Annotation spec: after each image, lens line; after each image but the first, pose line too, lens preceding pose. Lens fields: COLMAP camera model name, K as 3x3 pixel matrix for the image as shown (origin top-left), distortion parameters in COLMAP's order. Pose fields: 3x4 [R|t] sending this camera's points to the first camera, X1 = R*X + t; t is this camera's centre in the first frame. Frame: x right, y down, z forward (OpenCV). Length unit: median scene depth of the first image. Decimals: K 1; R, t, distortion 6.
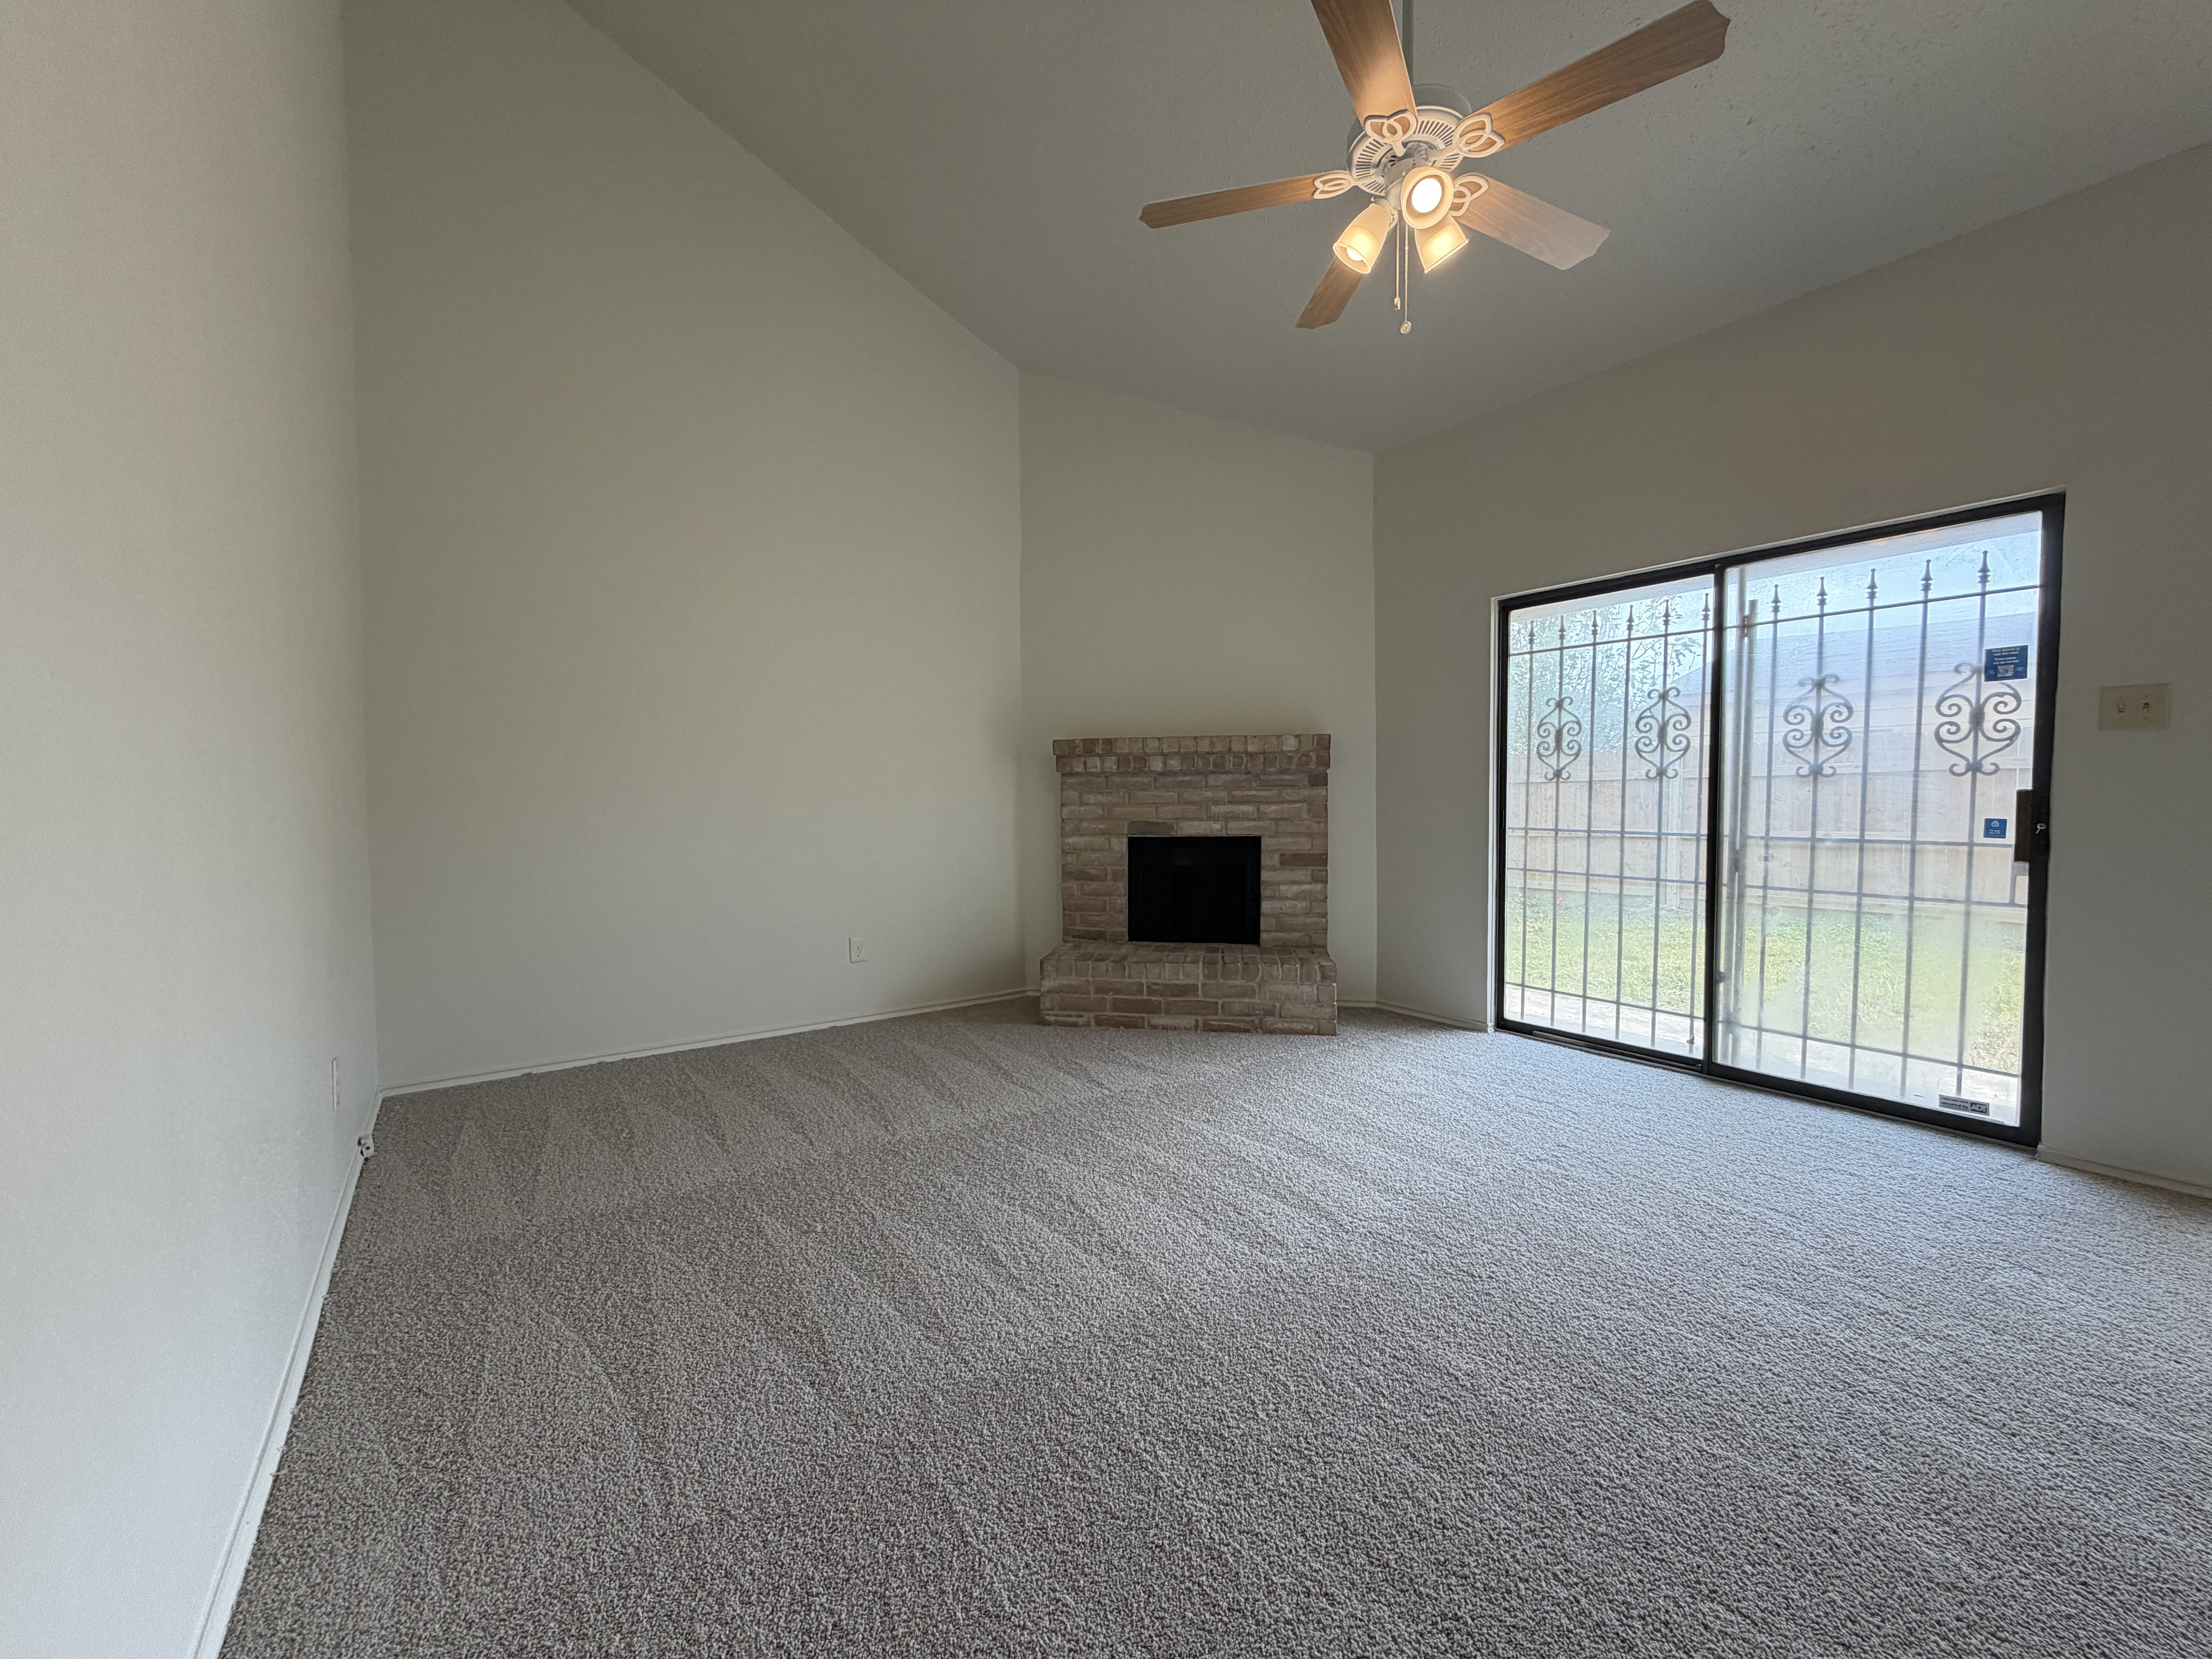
lens RADIAL K [[881.9, 0, 1105.2], [0, 881.9, 827.2], [0, 0, 1]] dist [0.000627, -0.000235]
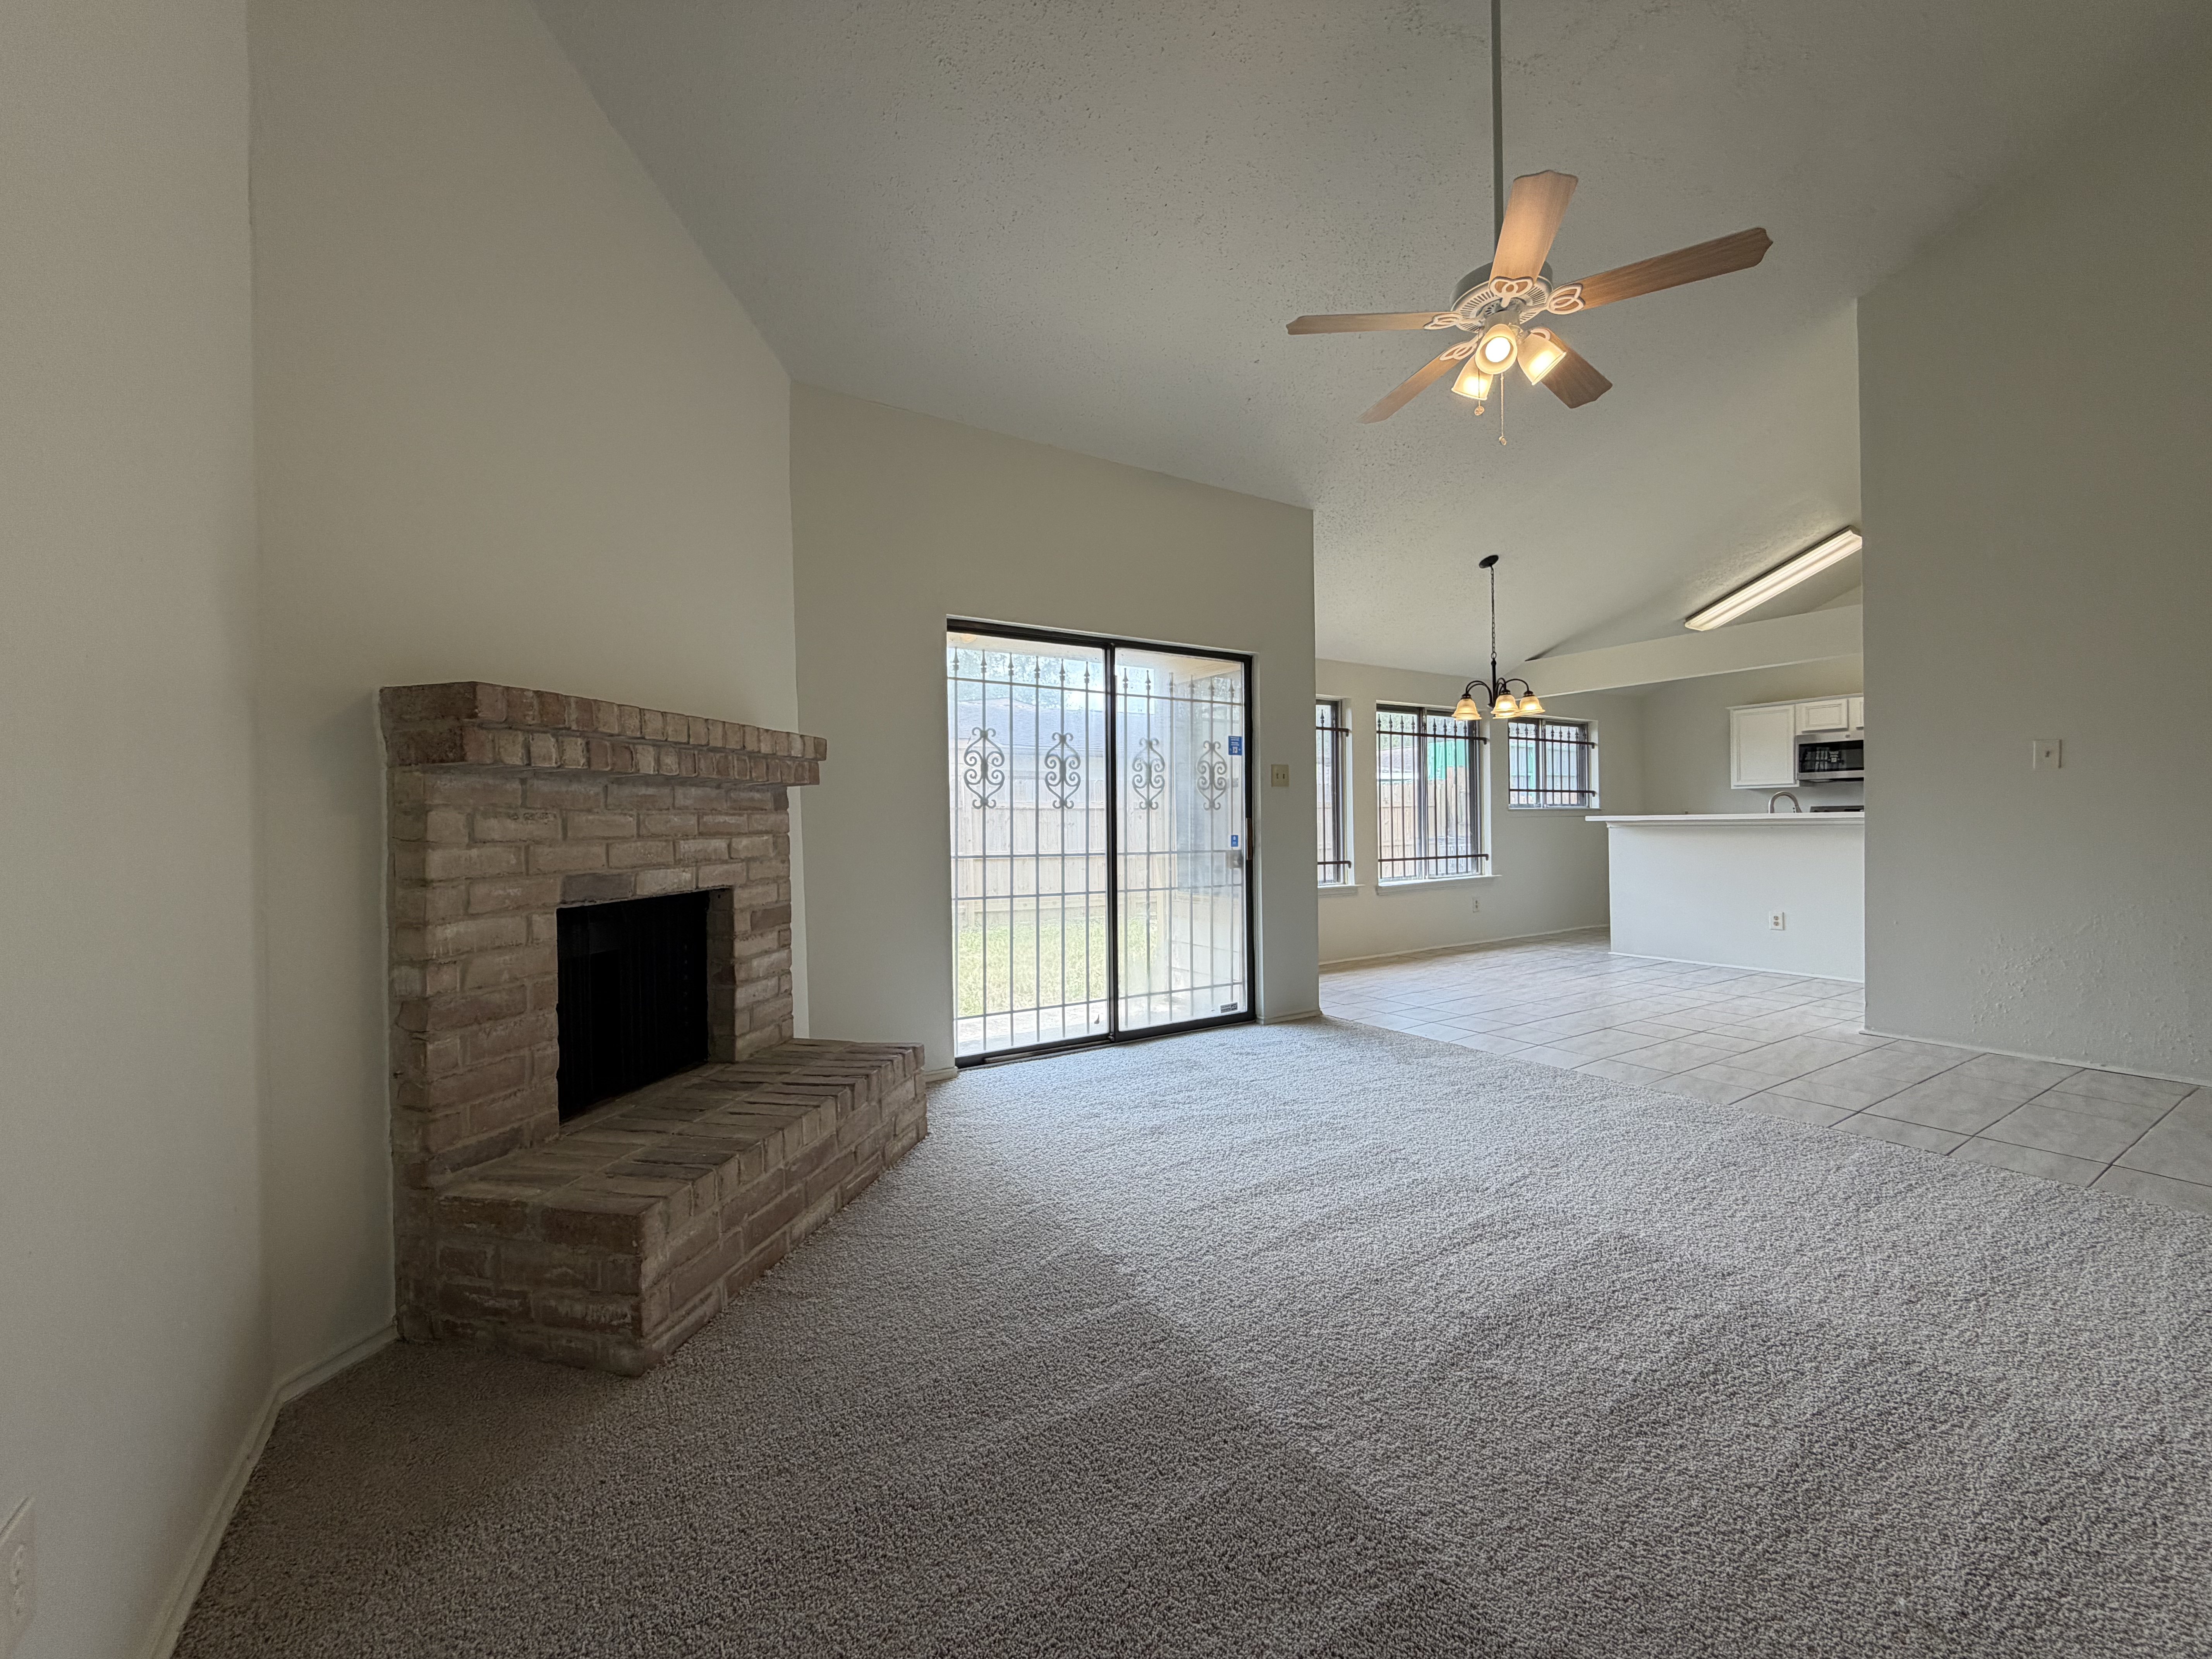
lens RADIAL K [[881.9, 0, 1101.7], [0, 881.9, 828.2], [0, 0, 1]] dist [0.000627, -0.000235]
pose [[0.068197, -0.007091, 0.997647, -0.479146], [0.036155, 0.999335, 0.004631, -0.027823], [-0.997017, 0.035754, 0.068408, 0.761311]]
